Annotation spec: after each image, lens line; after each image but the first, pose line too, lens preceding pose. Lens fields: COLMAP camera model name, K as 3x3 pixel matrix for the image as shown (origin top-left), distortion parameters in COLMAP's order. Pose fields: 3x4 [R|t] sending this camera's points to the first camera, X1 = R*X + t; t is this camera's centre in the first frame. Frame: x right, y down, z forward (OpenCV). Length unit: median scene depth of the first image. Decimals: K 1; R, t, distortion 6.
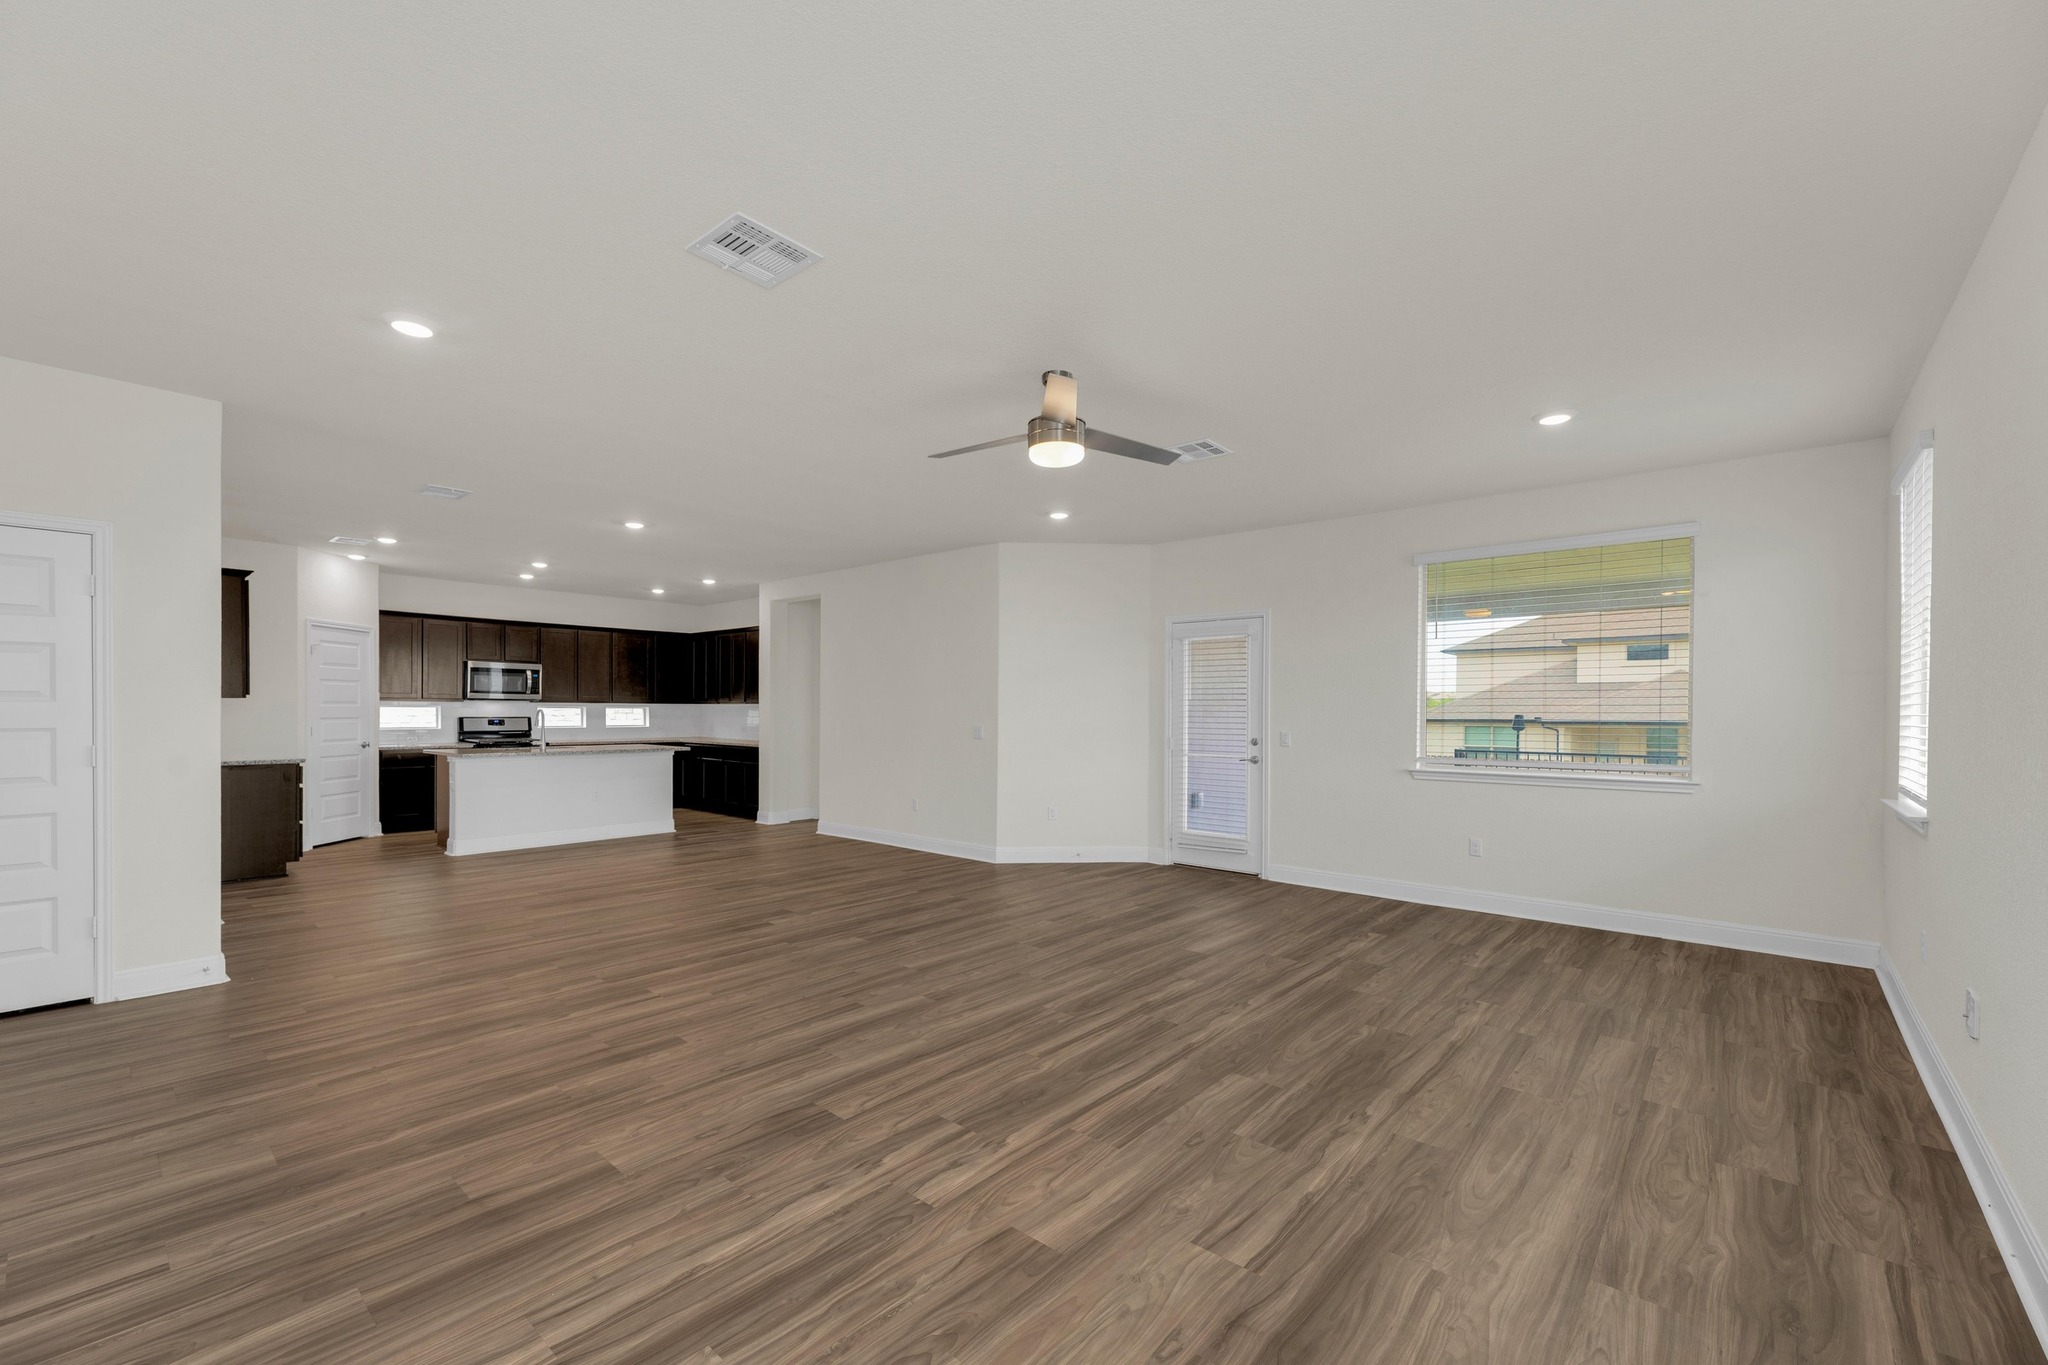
lens RADIAL K [[848.5, 0, 1012.2], [0, 848.5, 716.1], [0, 0, 1]] dist [0.001085, 0.000391]
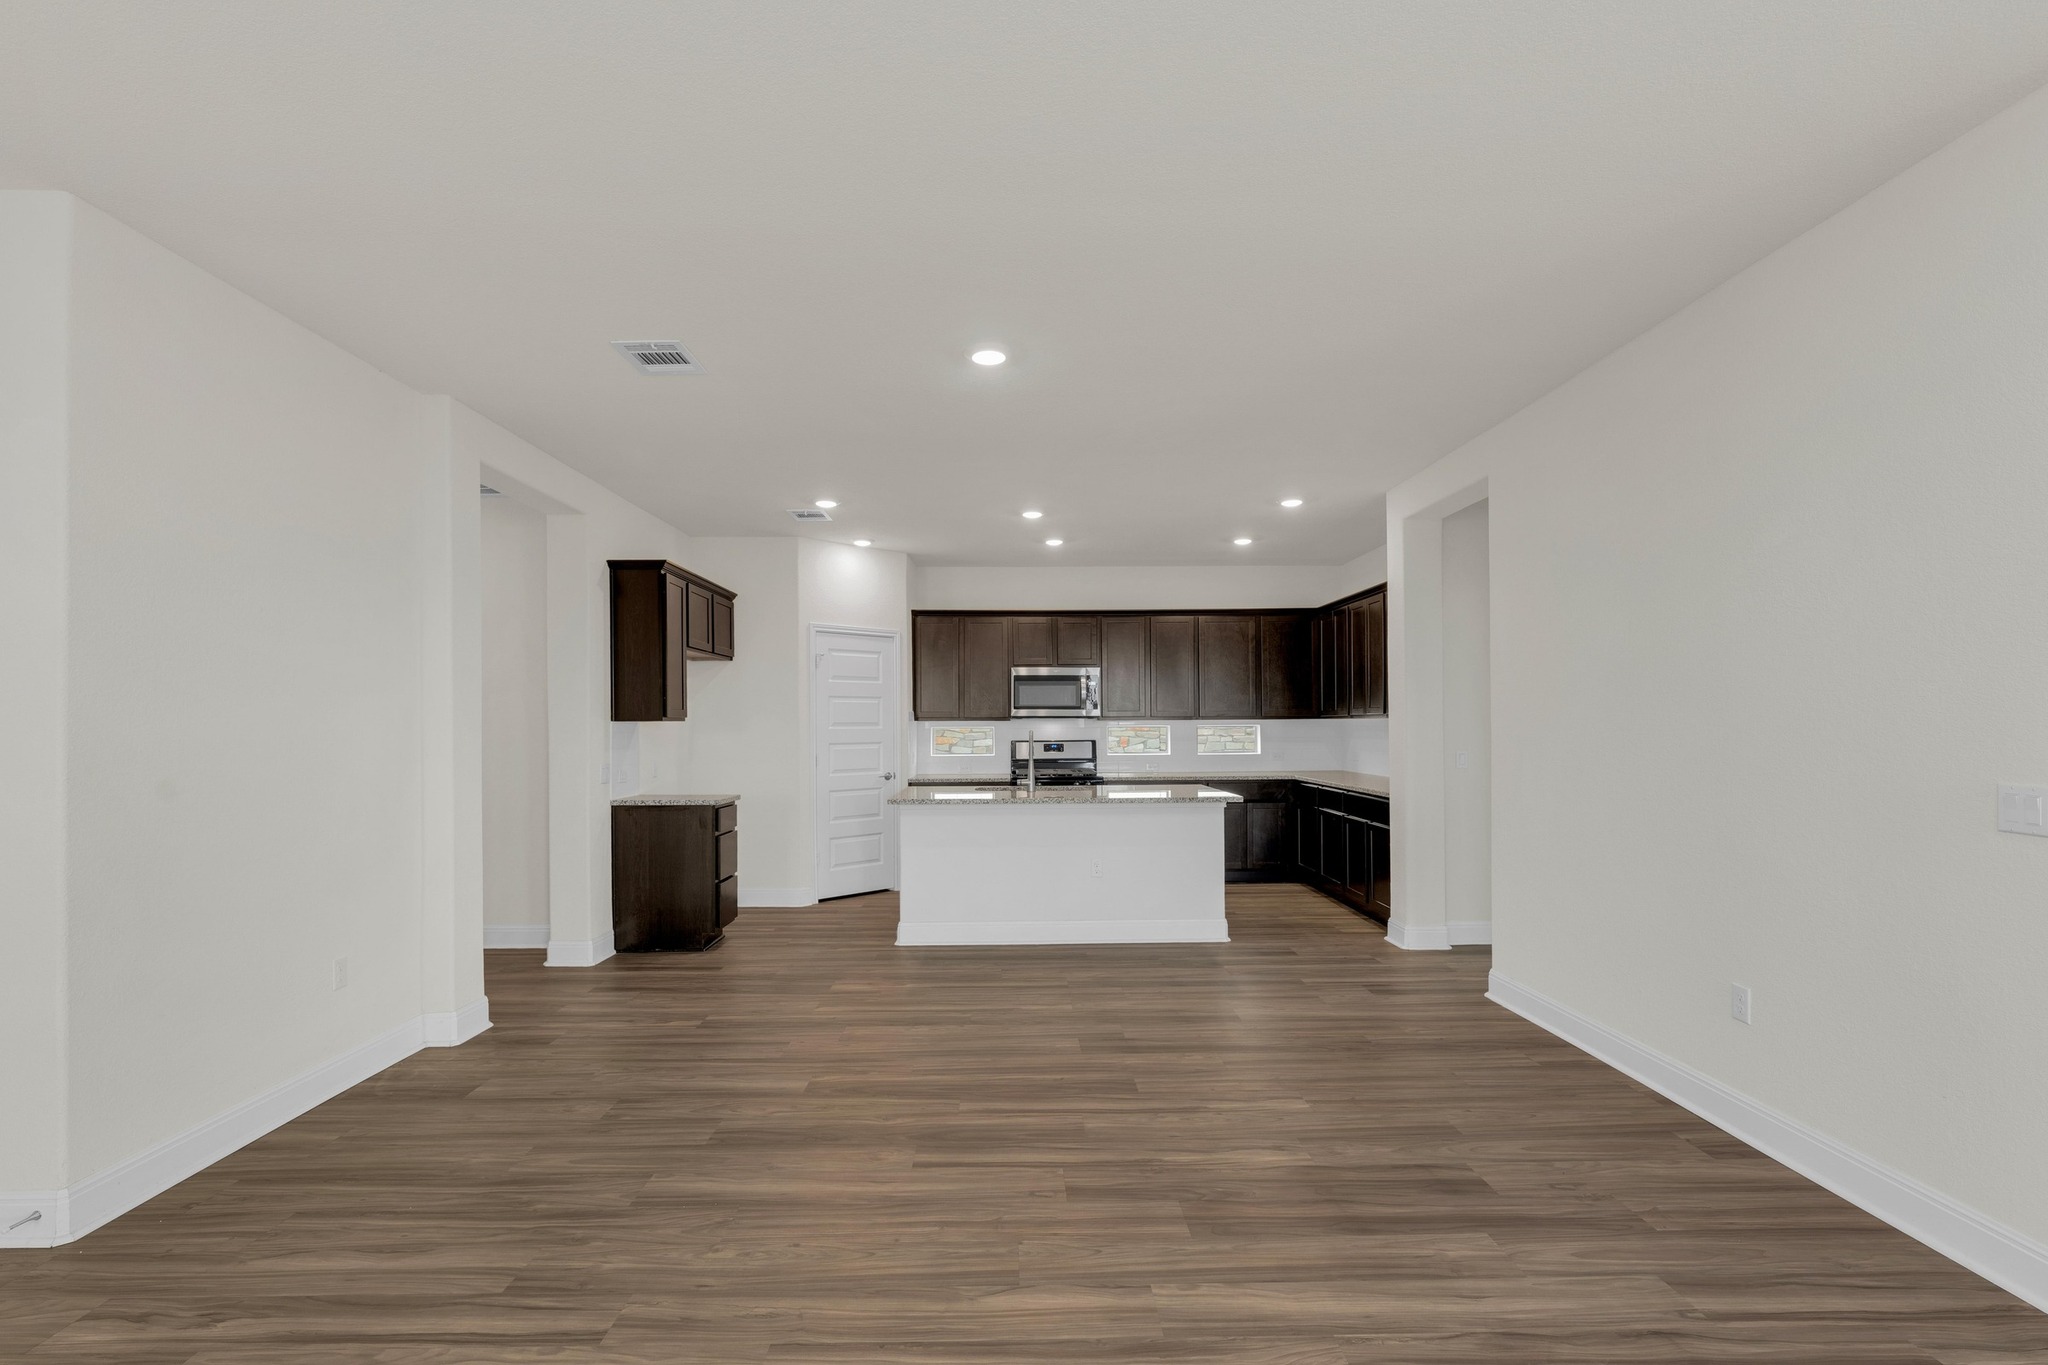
lens RADIAL K [[896.9, 0, 1019.6], [0, 896.9, 726.4], [0, 0, 1]] dist [-0.000154, 0.000083]
pose [[0.677842, -0.006693, -0.735177, -0.083970], [0.002431, 0.999974, -0.006862, -0.013581], [0.735204, 0.002864, 0.677840, 0.998983]]
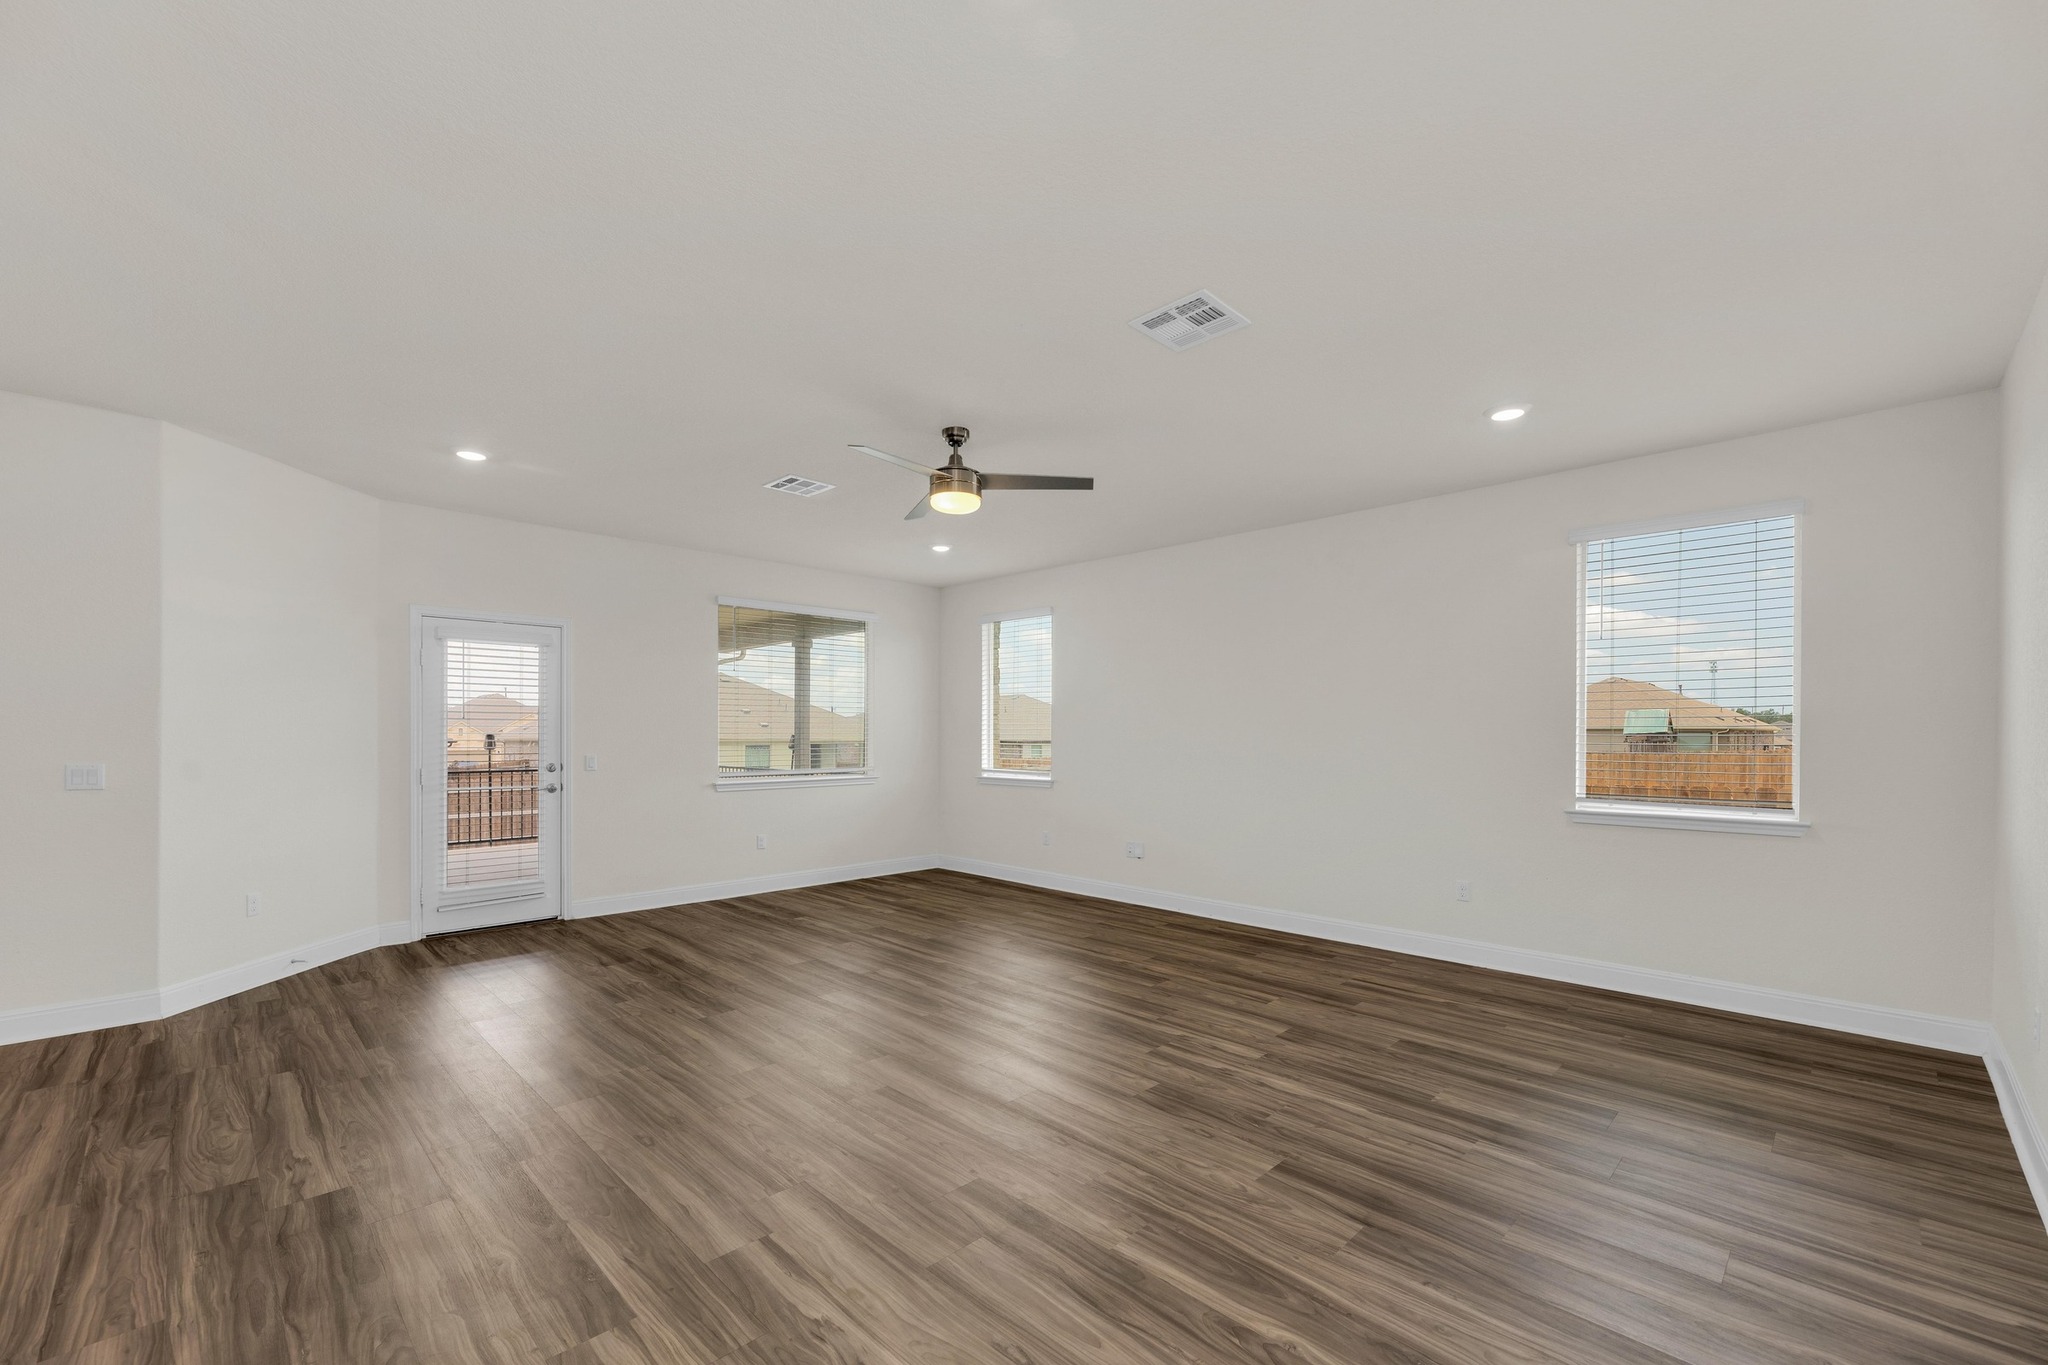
lens RADIAL K [[842.1, 0, 1033.7], [0, 842.1, 733.1], [0, 0, 1]] dist [-0.000972, 0.000154]
pose [[0.053416, -0.005445, 0.998558, -0.876232], [0.005825, 0.999970, 0.005141, -0.011909], [-0.998555, 0.005542, 0.053446, 0.708044]]
